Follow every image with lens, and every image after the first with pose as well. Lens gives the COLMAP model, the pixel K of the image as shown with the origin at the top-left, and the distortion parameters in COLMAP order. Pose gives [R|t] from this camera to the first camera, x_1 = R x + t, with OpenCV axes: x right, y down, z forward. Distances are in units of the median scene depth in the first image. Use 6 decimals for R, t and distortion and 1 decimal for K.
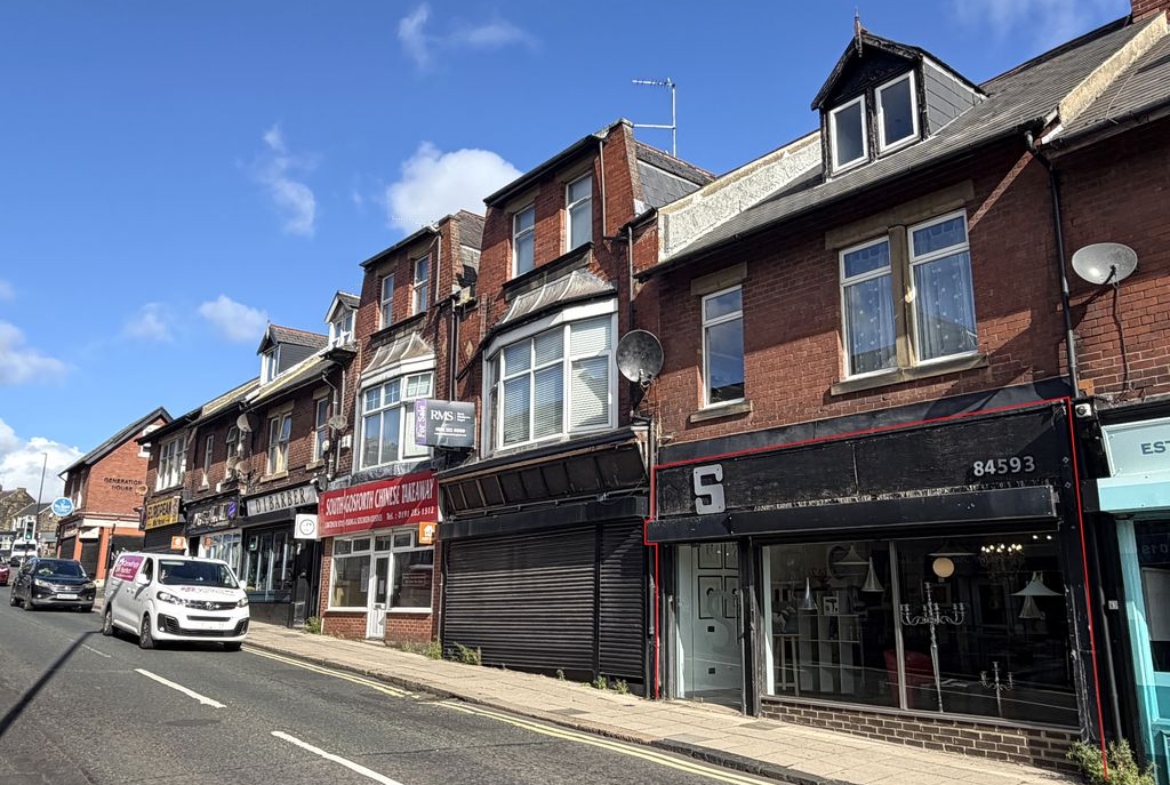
lens RADIAL K [[871.1, 0, 585.0], [0, 871.1, 392.5], [0, 0, 1]] dist [-0.001288, -0.000999]
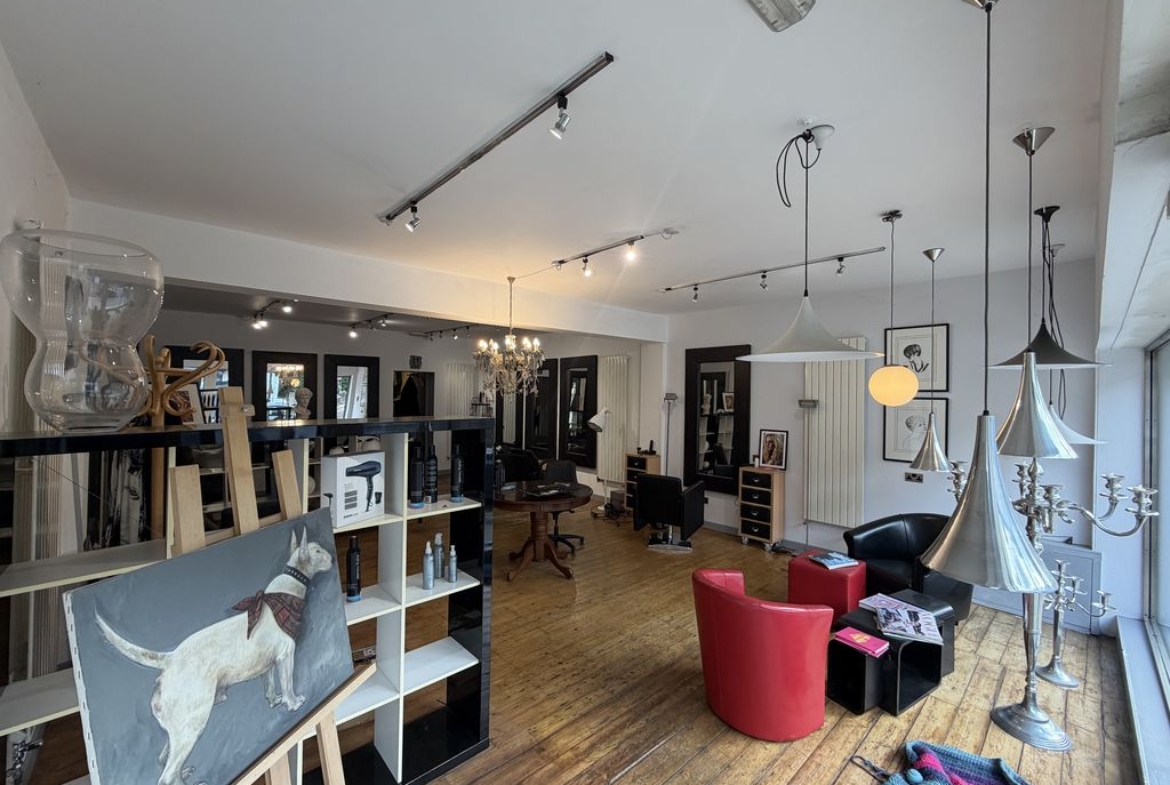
lens RADIAL K [[462.1, 0, 585.0], [0, 462.1, 392.5], [0, 0, 1]] dist [0.000062, -0.000131]
pose [[-0.057623, -0.004857, 0.998327, 0.137356], [-0.231951, 0.972689, -0.008656, 0.203193], [-0.971019, -0.232061, -0.057175, 0.956857]]
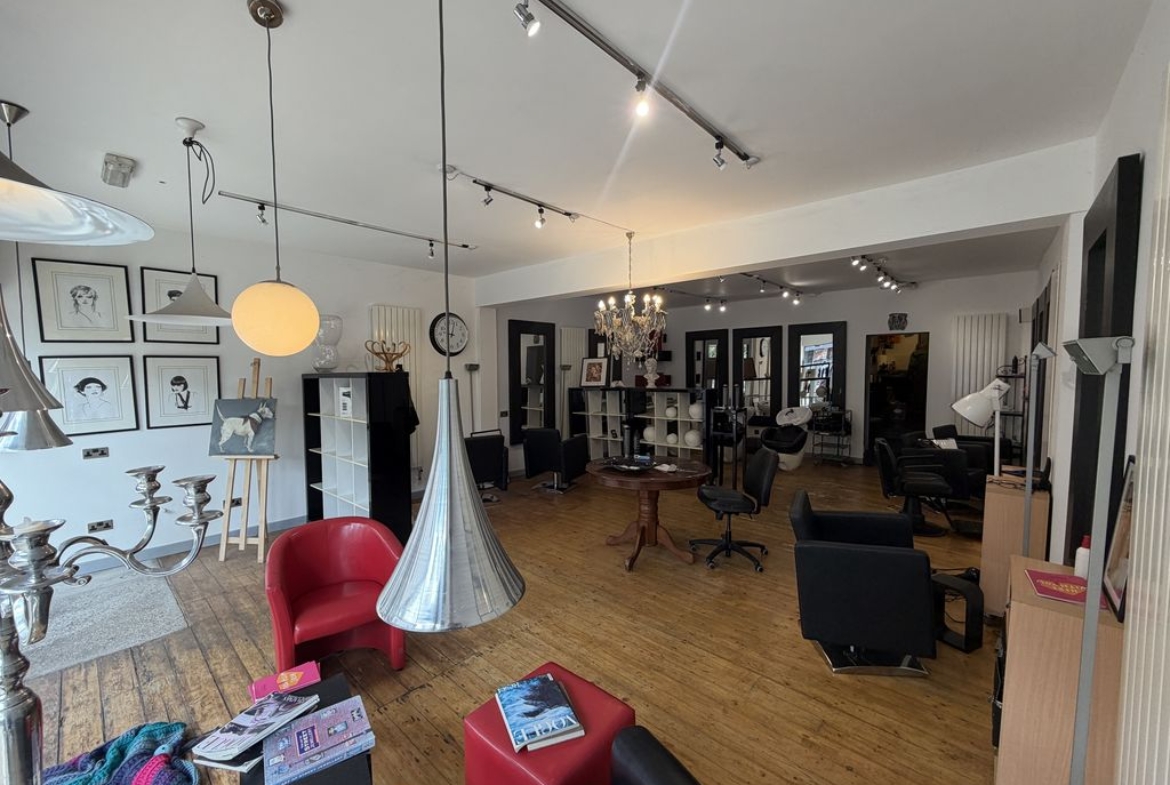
lens RADIAL K [[462.1, 0, 585.0], [0, 462.1, 392.5], [0, 0, 1]] dist [0.000062, -0.000131]
pose [[0.987229, -0.023907, 0.157503, 0.394626], [-0.019671, 0.962815, 0.269444, 0.151667], [-0.158088, -0.269102, 0.950049, 0.683770]]
